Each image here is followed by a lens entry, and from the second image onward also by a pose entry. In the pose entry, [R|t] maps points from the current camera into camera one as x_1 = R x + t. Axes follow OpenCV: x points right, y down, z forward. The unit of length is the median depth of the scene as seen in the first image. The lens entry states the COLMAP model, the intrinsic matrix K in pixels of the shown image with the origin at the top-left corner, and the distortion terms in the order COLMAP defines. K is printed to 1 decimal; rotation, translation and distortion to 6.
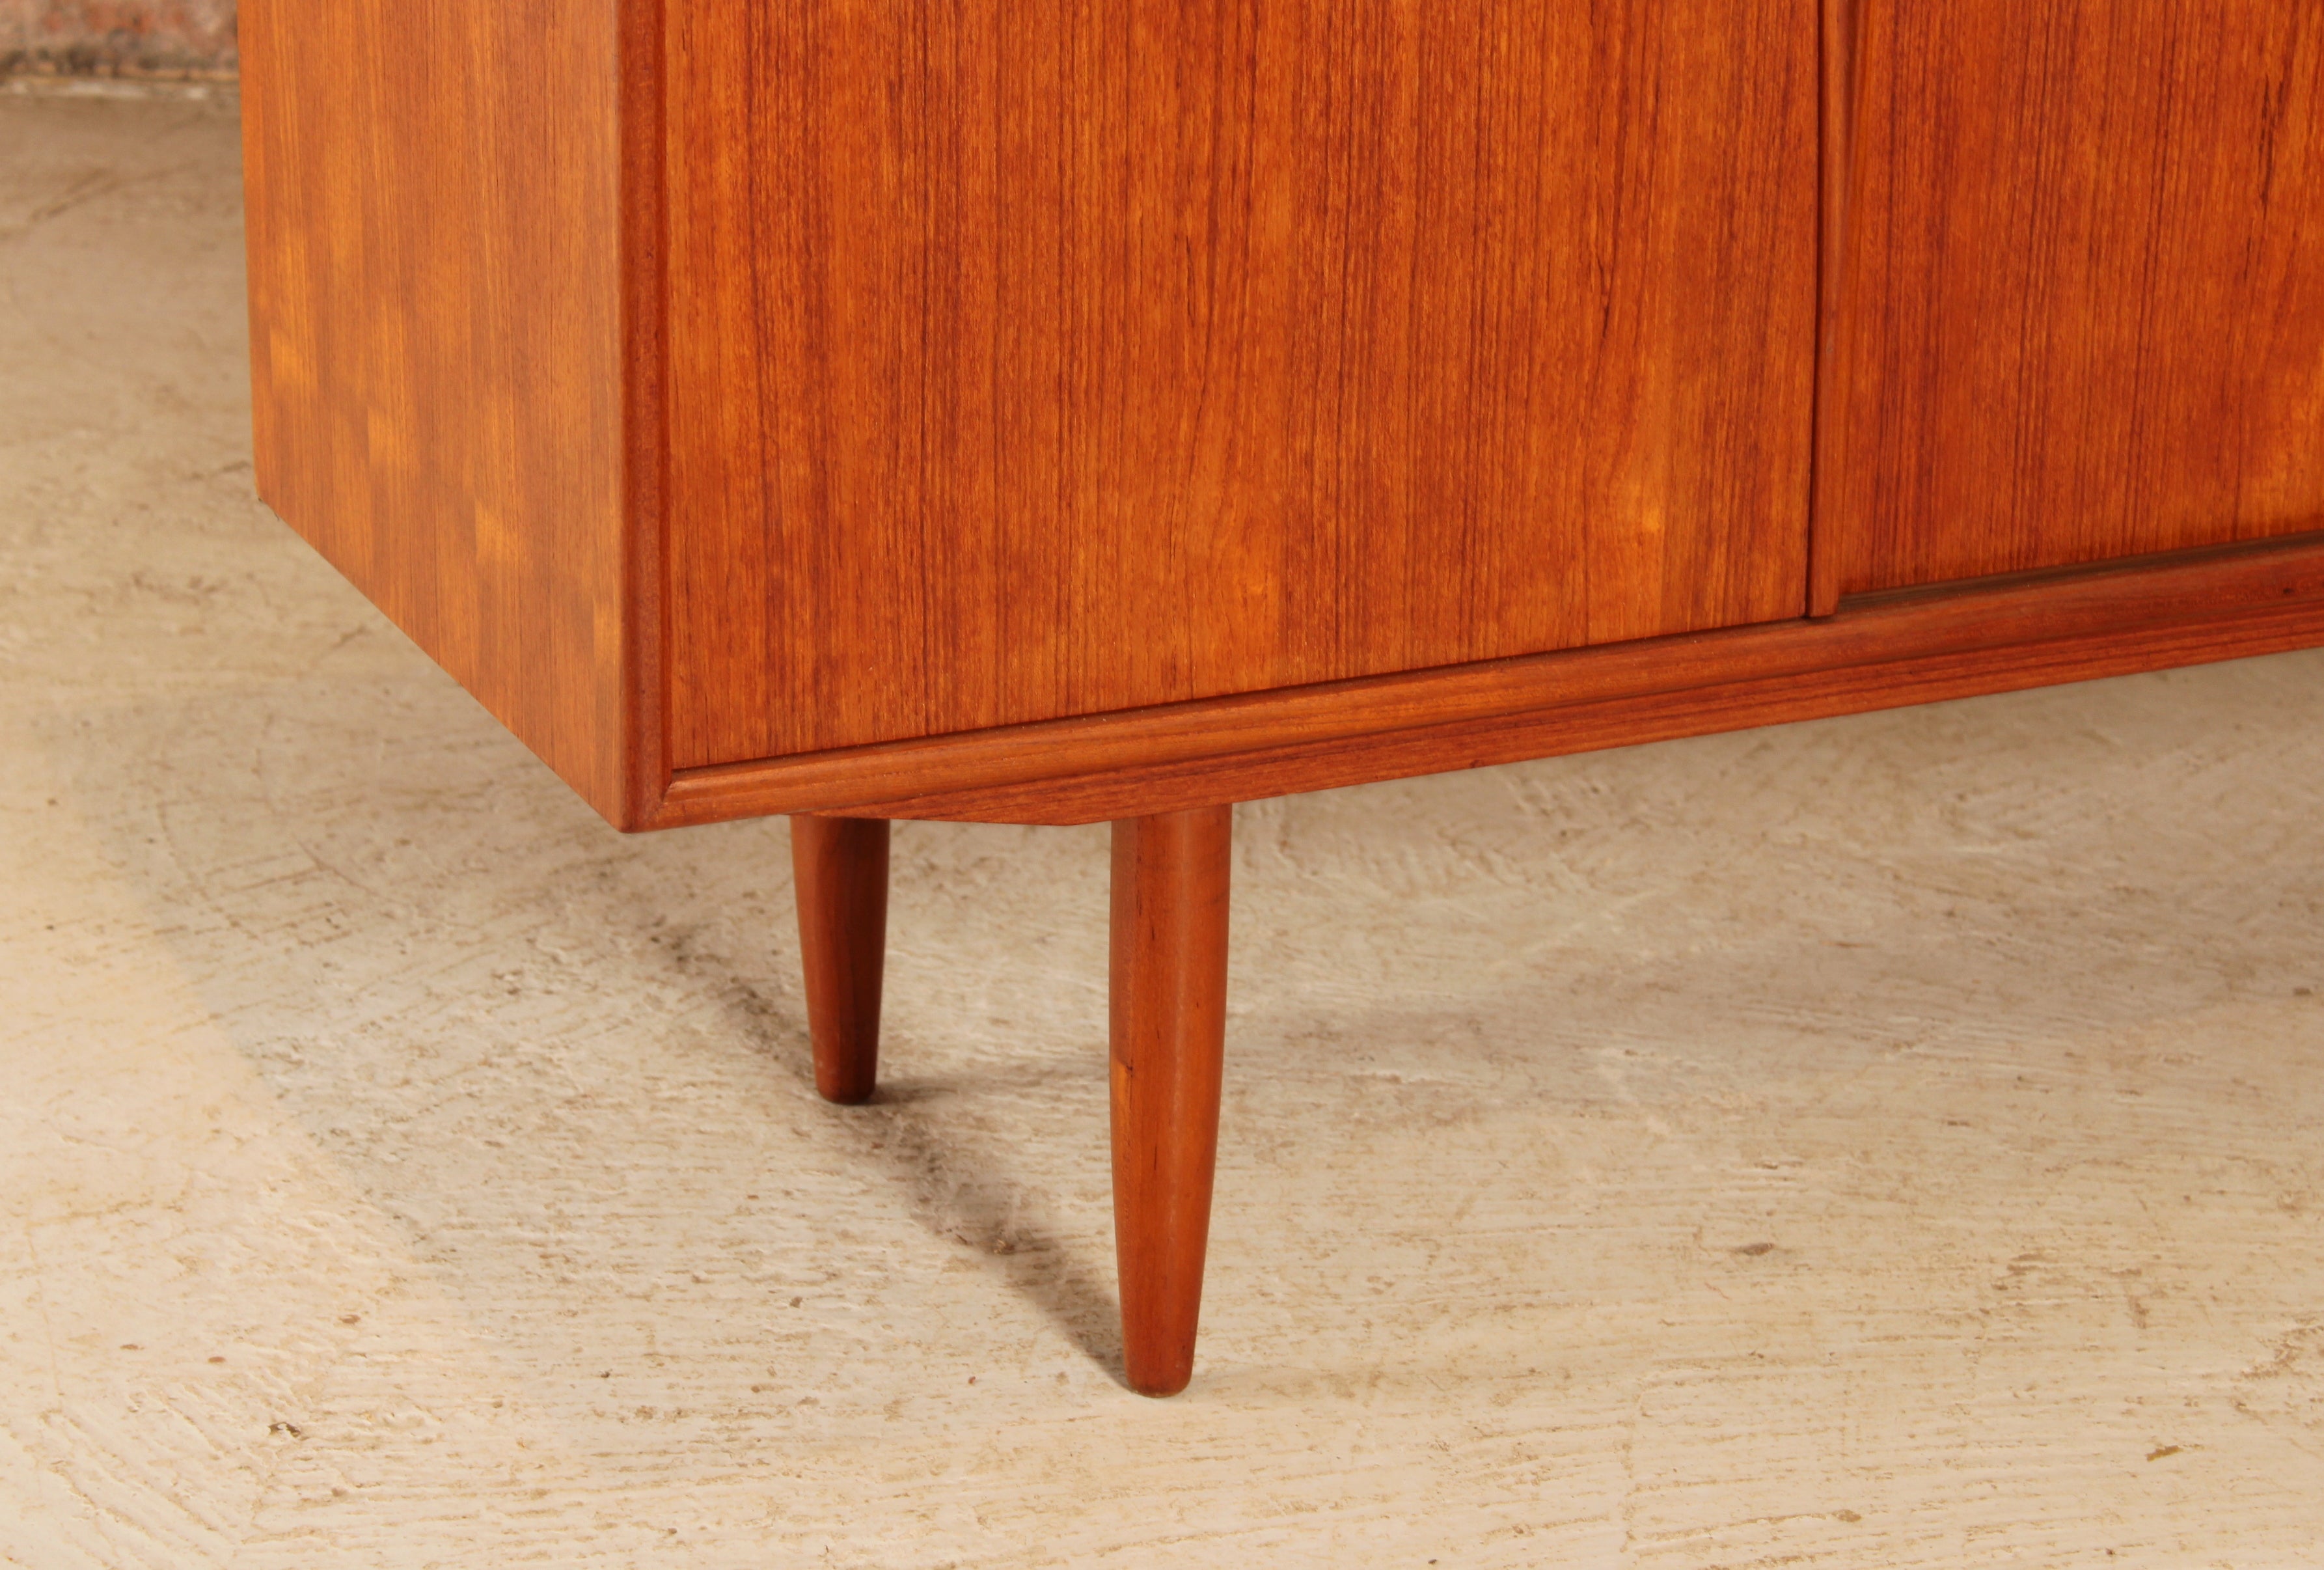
lens RADIAL K [[5774.7, 0, 1162.0], [0, 5774.7, 785.0], [0, 0, 1]] dist [0.085558, 0.176842]
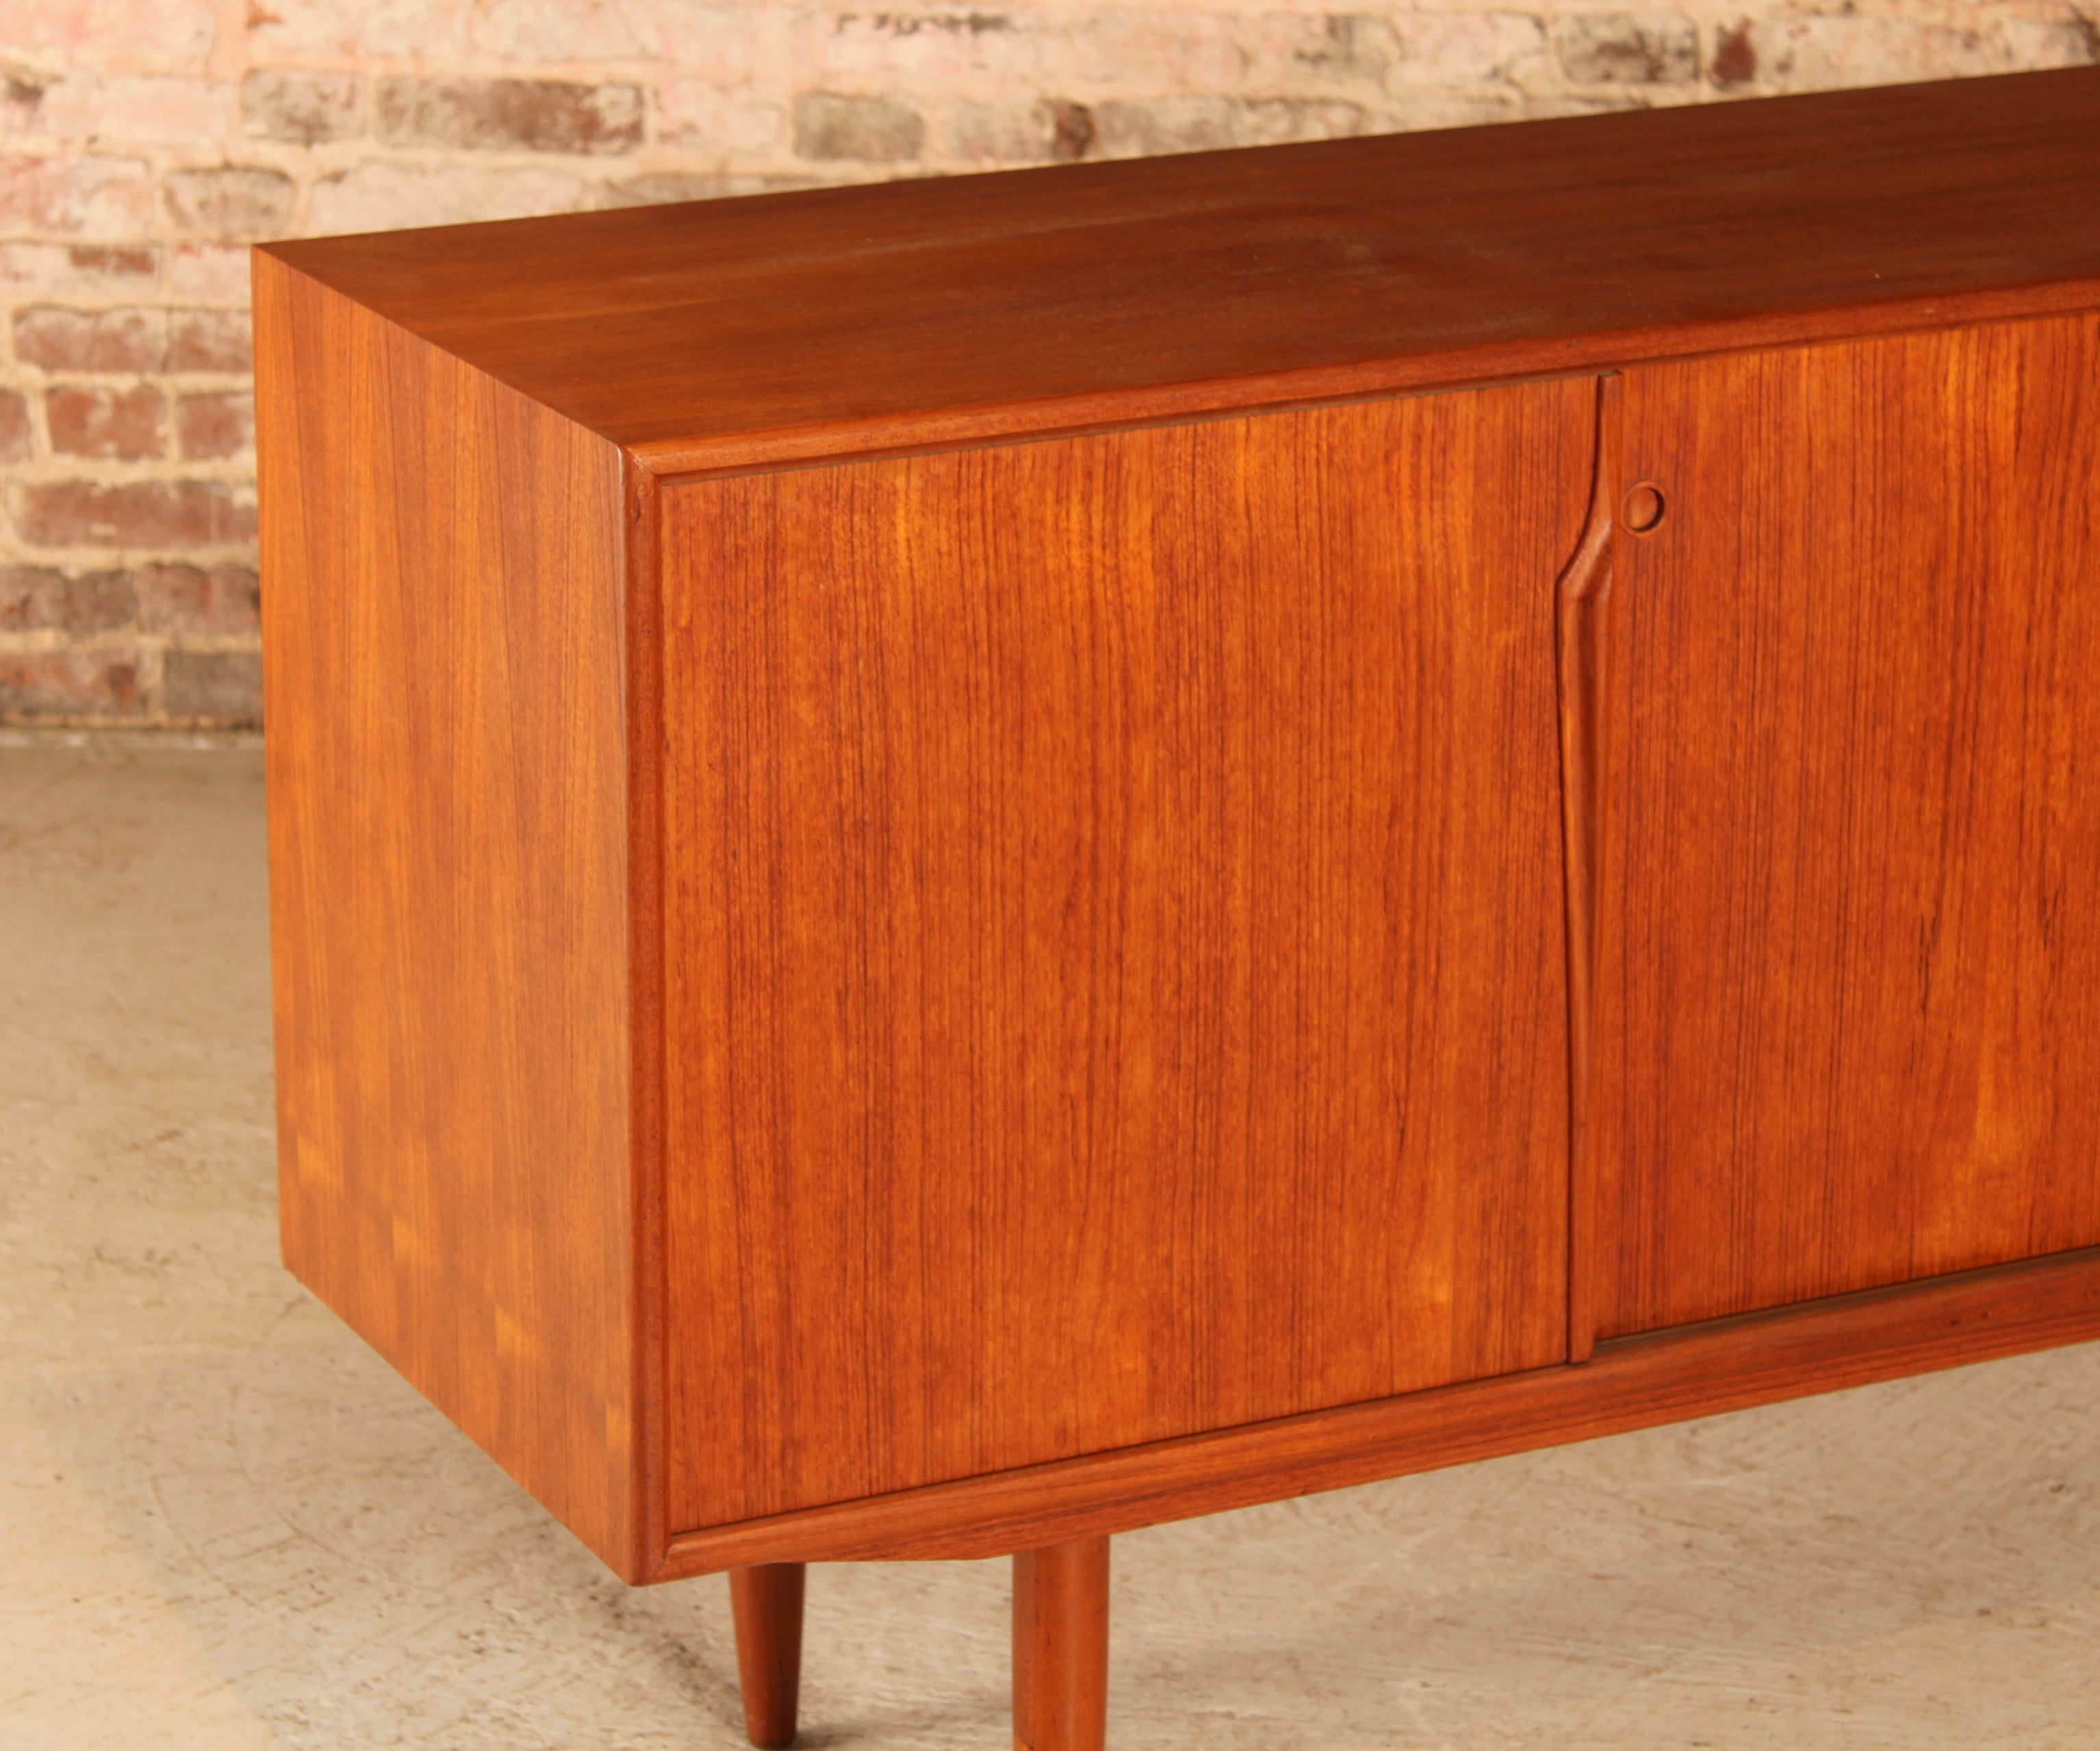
lens RADIAL K [[5772.3, 0, 1050.0], [0, 5772.3, 875.5], [0, 0, 1]] dist [0.073207, 0.154405]
pose [[0.999323, -0.021938, 0.029530, -0.033432], [0.023506, 0.998272, -0.053864, -0.069186], [-0.028298, 0.054522, 0.998112, -0.236582]]
